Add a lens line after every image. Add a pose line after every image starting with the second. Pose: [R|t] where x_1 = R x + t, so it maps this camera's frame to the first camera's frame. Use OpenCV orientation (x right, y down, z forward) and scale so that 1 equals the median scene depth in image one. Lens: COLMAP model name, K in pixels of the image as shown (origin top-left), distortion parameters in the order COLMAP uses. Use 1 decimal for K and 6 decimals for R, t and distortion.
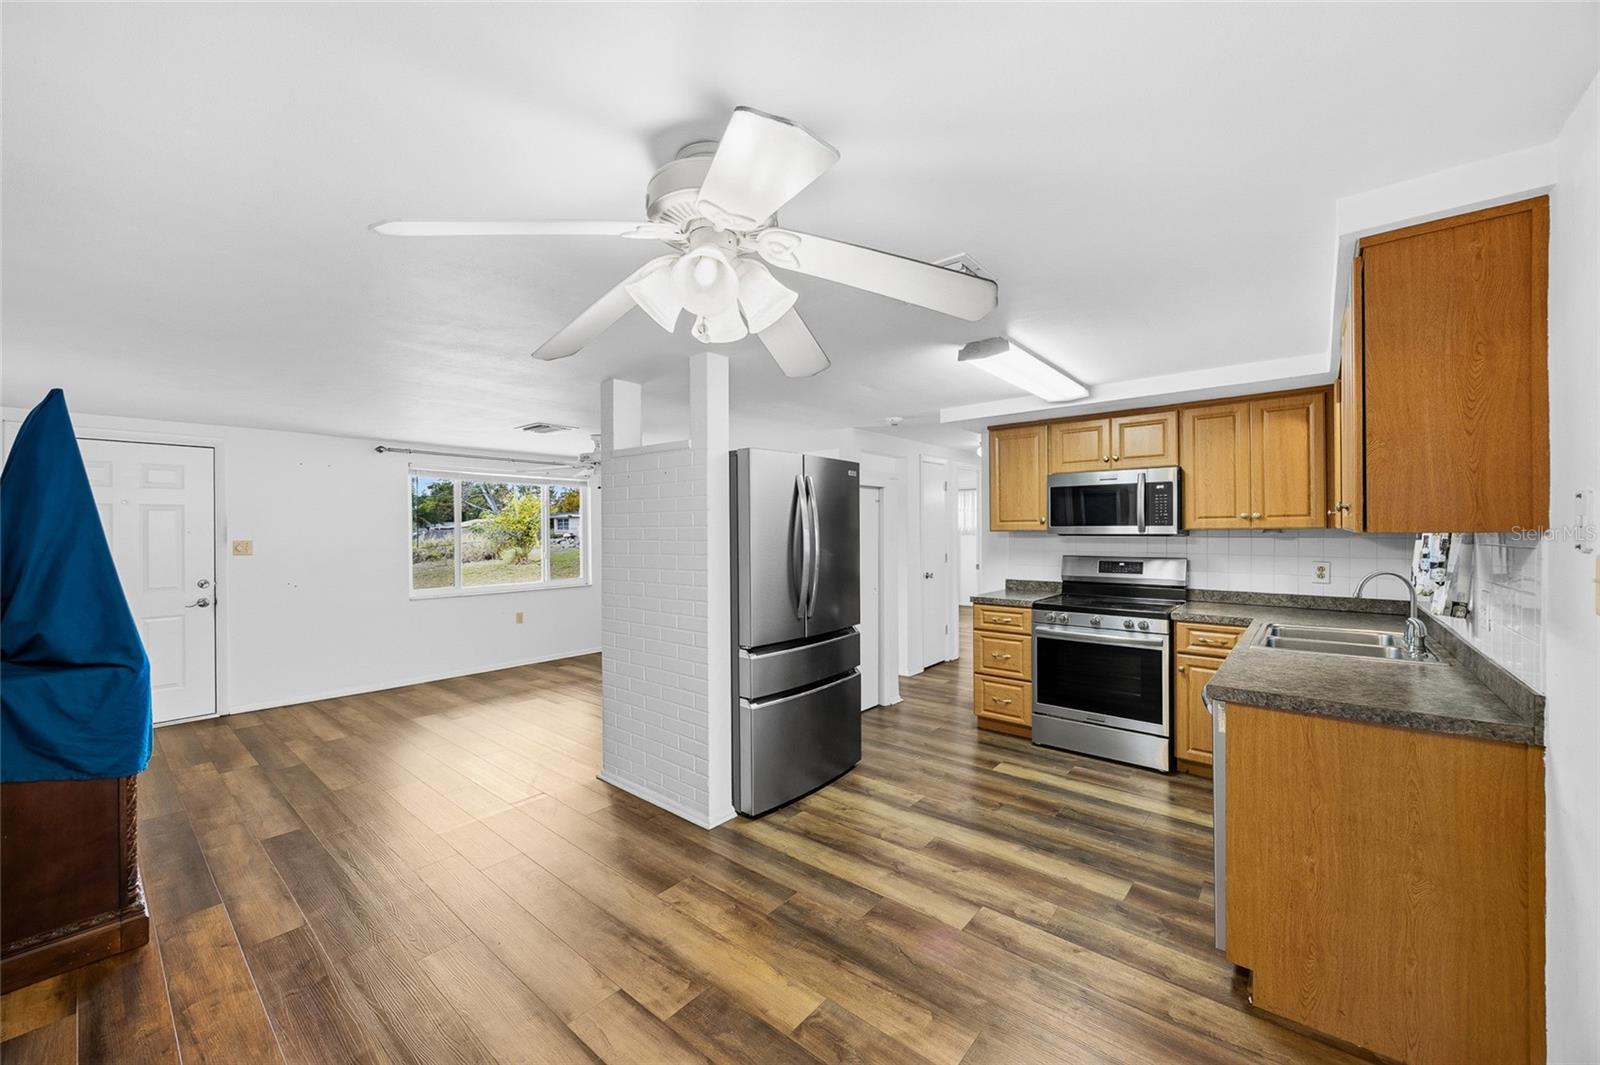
lens RADIAL K [[608.0, 0, 806.5], [0, 608.0, 532.4], [0, 0, 1]] dist [-0.002996, 0.000090]
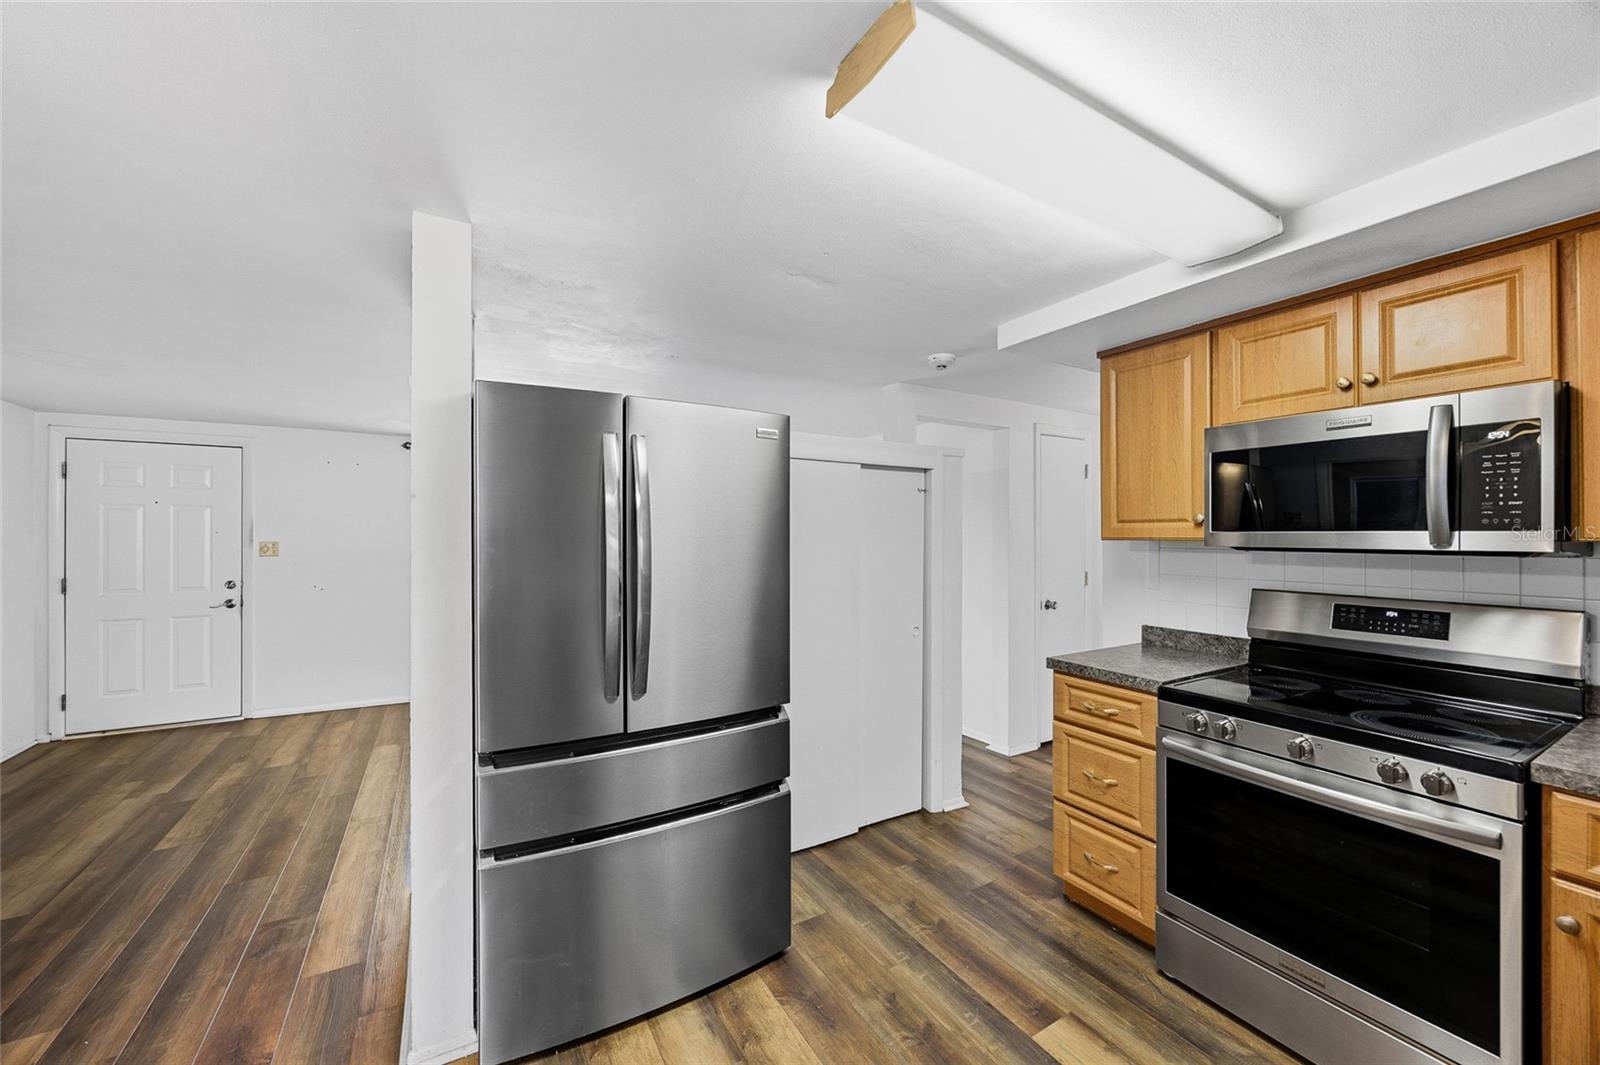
lens RADIAL K [[608.0, 0, 808.1], [0, 608.0, 534.4], [0, 0, 1]] dist [-0.002996, 0.000090]
pose [[0.943159, 0.007021, -0.332268, 0.289472], [-0.008211, 0.999964, -0.002179, -0.004100], [0.332241, 0.004784, 0.943182, 0.477492]]
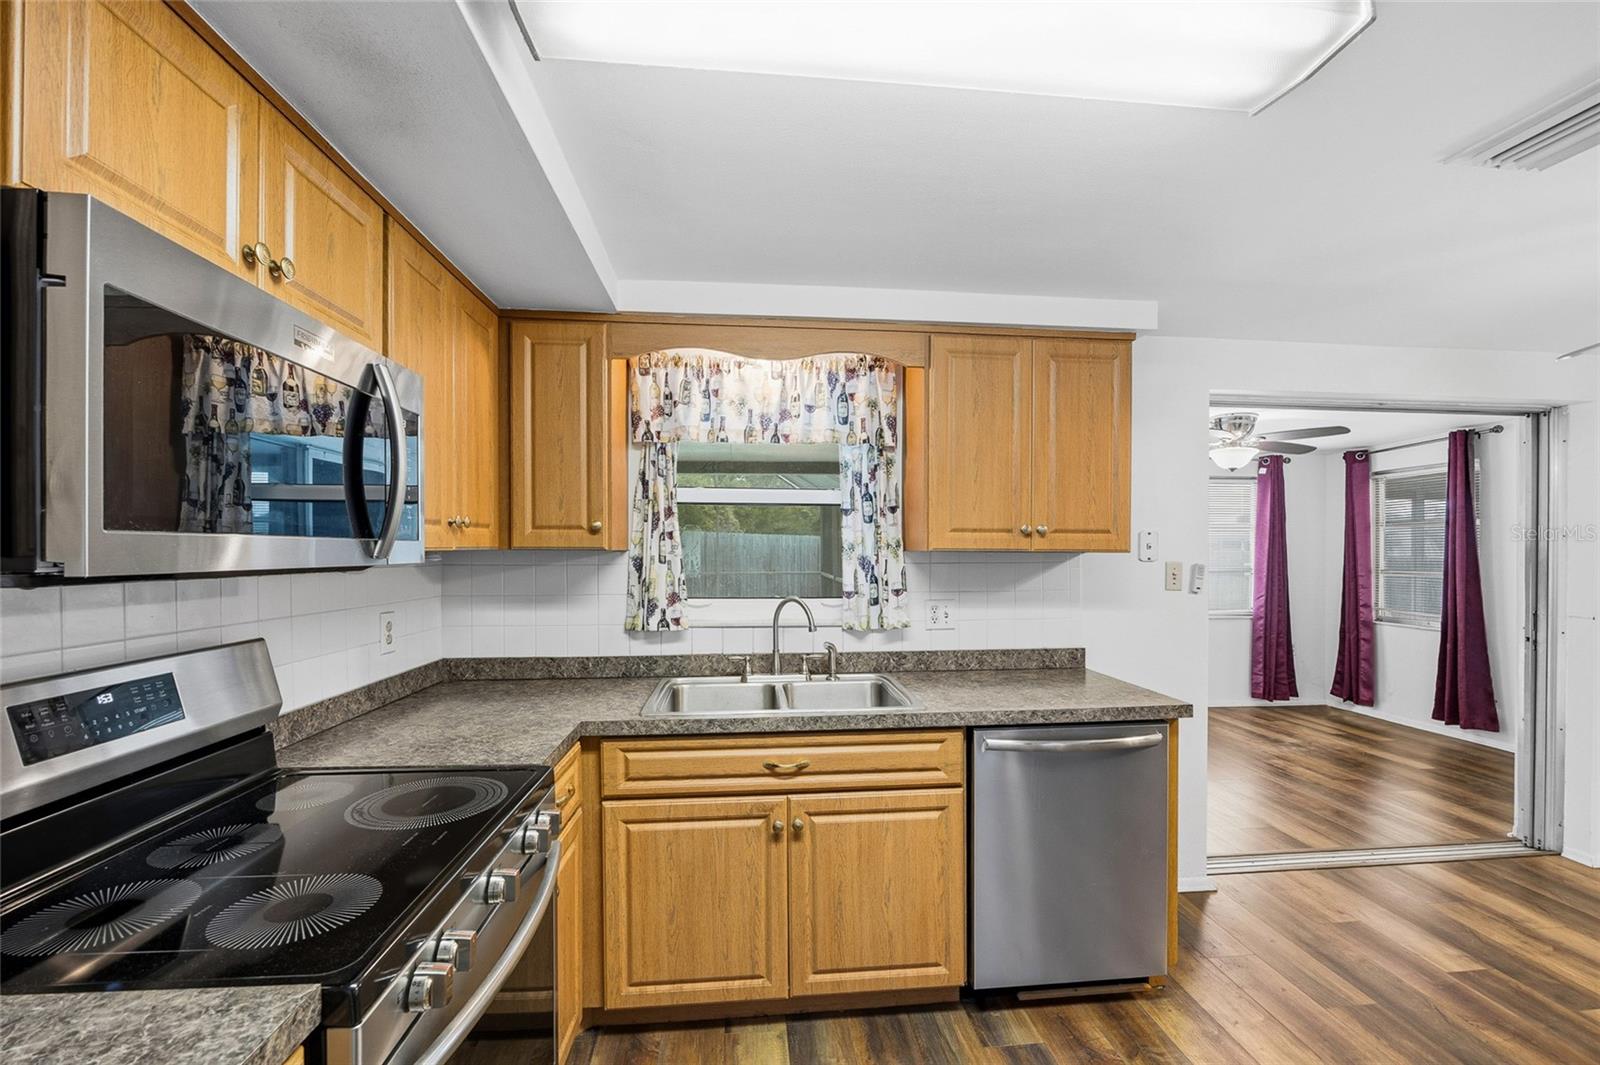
lens RADIAL K [[683.3, 0, 802.6], [0, 683.3, 547.4], [0, 0, 1]] dist [-0.018873, -0.000276]
pose [[-0.710147, 0.007688, 0.704011, 0.166279], [0.006280, 0.999970, -0.004585, -0.003582], [-0.704025, 0.001165, -0.710174, 1.140969]]
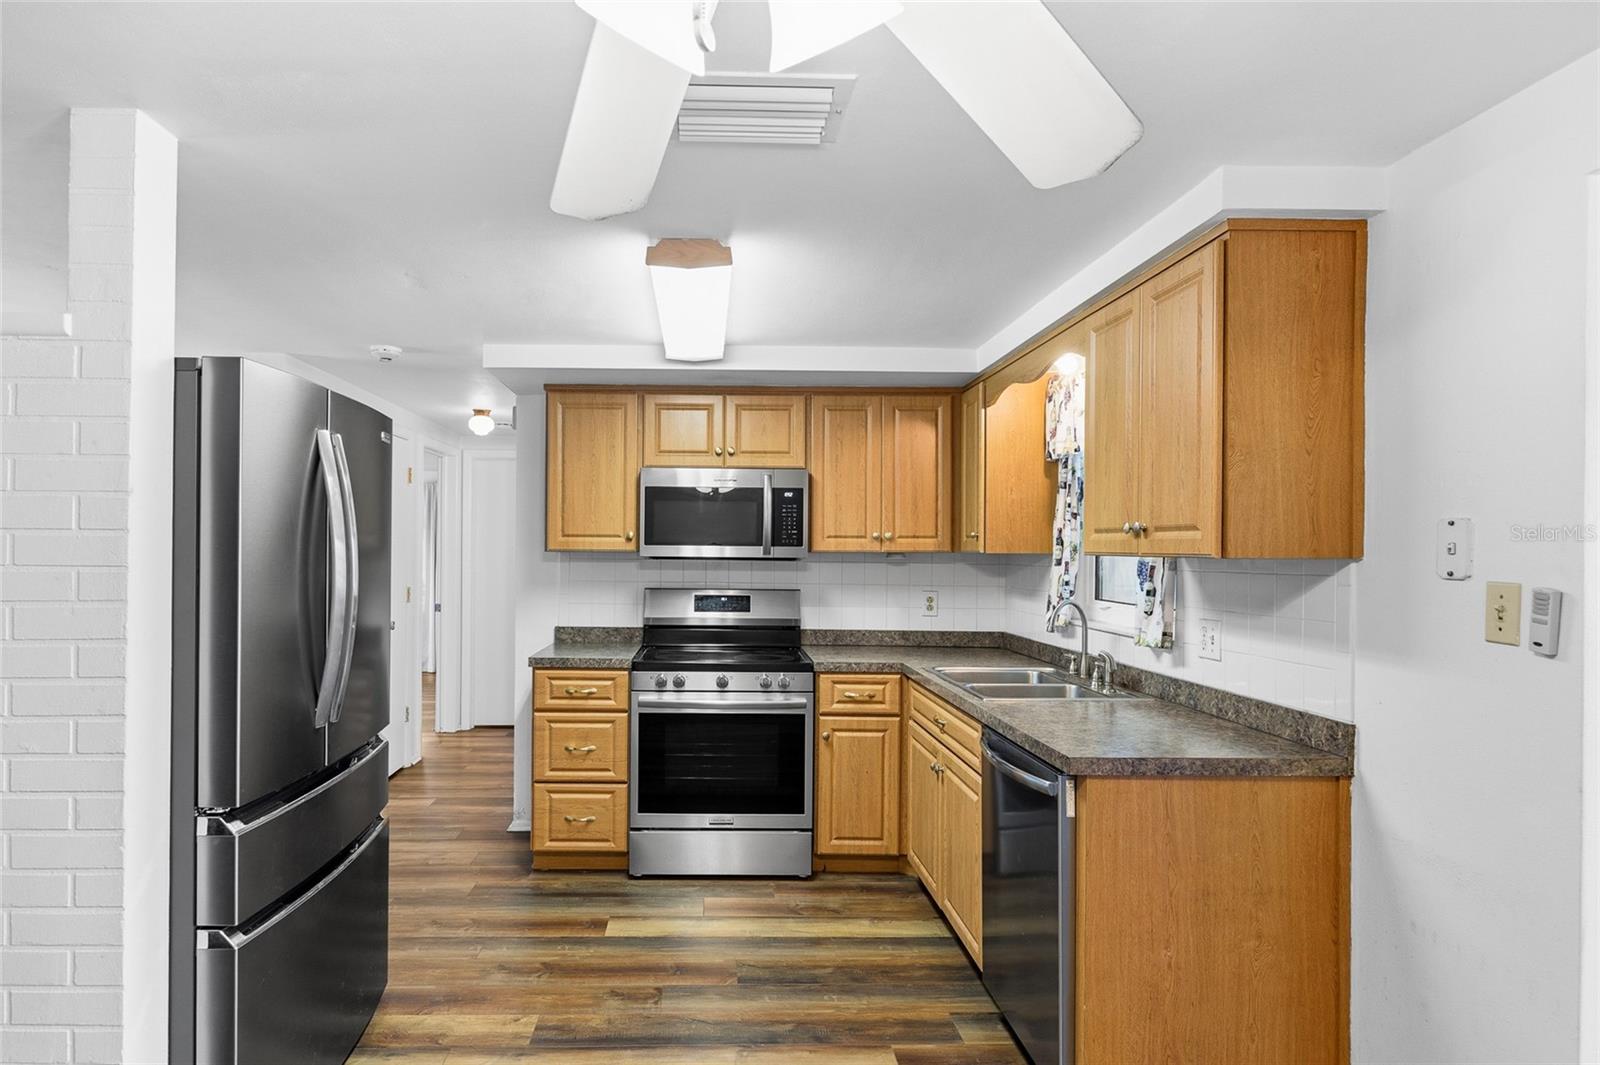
lens RADIAL K [[900.2, 0, 725.9], [0, 900.2, 547.1], [0, 0, 1]] dist [0.001350, 0.001367]
pose [[0.755490, 0.014281, 0.655005, -0.204769], [-0.009692, 0.999897, -0.010622, 0.002336], [-0.655089, 0.001677, 0.755550, 0.218750]]
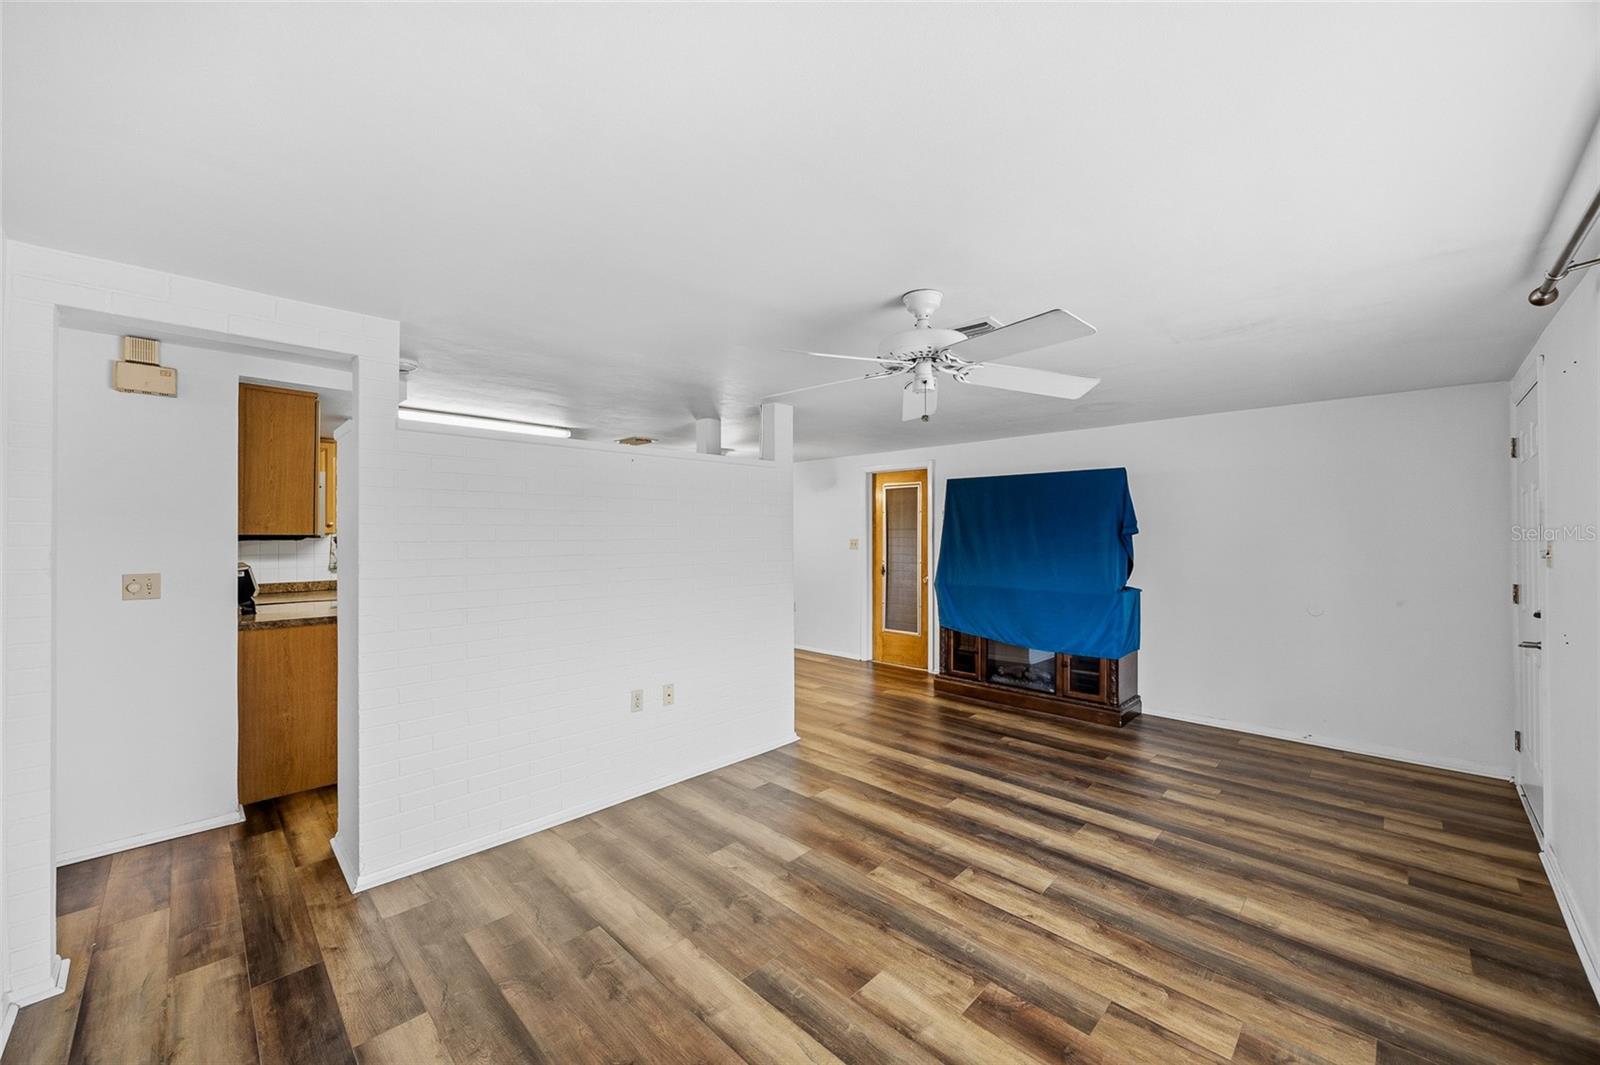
lens RADIAL K [[608.0, 0, 800.8], [0, 608.0, 530.7], [0, 0, 1]] dist [-0.002996, 0.000090]
pose [[-0.996897, 0.009332, 0.078158, -0.424359], [0.009504, 0.999953, 0.001825, -0.001305], [-0.078137, 0.002562, -0.996939, 2.072503]]
